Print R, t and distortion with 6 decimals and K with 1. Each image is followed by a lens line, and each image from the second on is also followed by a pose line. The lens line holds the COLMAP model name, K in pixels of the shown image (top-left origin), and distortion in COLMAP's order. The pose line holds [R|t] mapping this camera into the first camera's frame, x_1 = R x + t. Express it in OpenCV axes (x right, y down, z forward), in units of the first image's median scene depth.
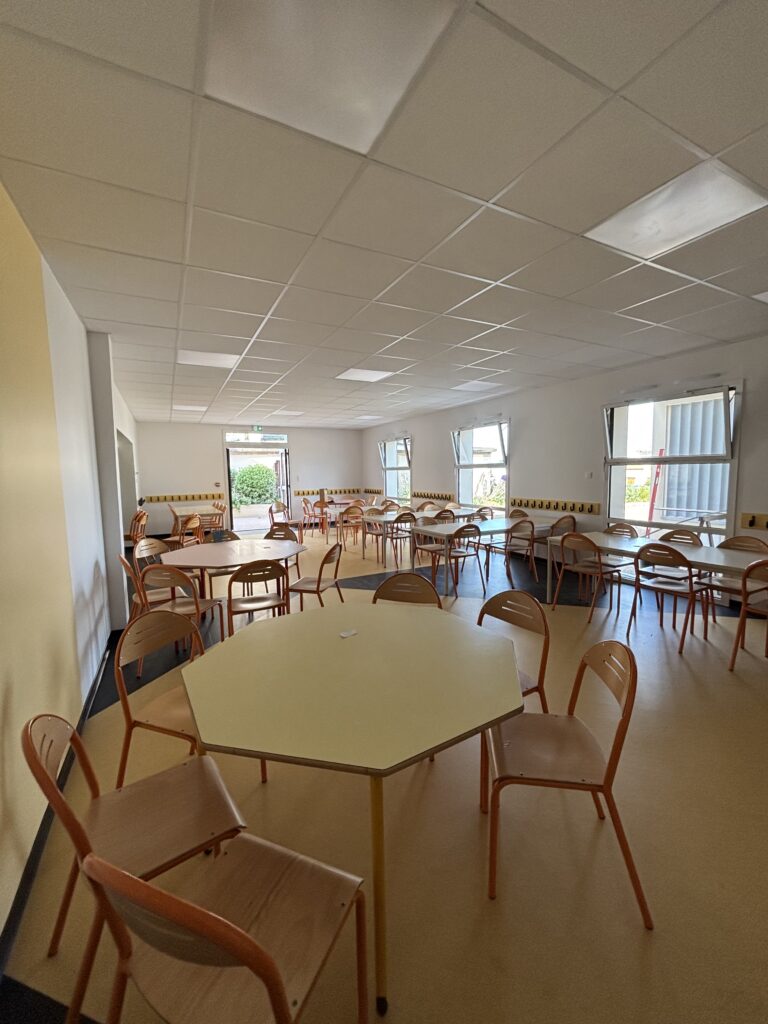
lens RADIAL K [[412.6, 0, 384.0], [0, 412.6, 512.0], [0, 0, 1]] dist [0.000017, 0.000055]
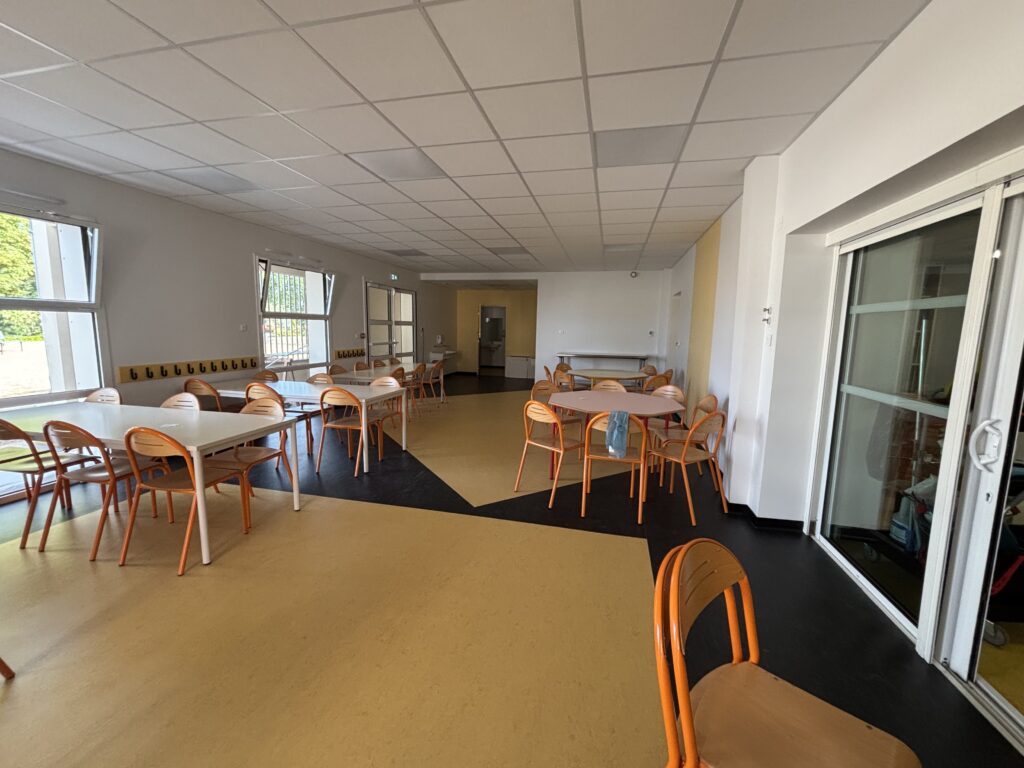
lens RADIAL K [[412.6, 0, 512.0], [0, 412.6, 384.0], [0, 0, 1]] dist [0.000017, 0.000055]
pose [[-0.754021, -0.083457, 0.651527, -0.600832], [0.052172, 0.981152, 0.186061, -0.110782], [-0.654775, 0.174285, -0.735455, 1.348733]]
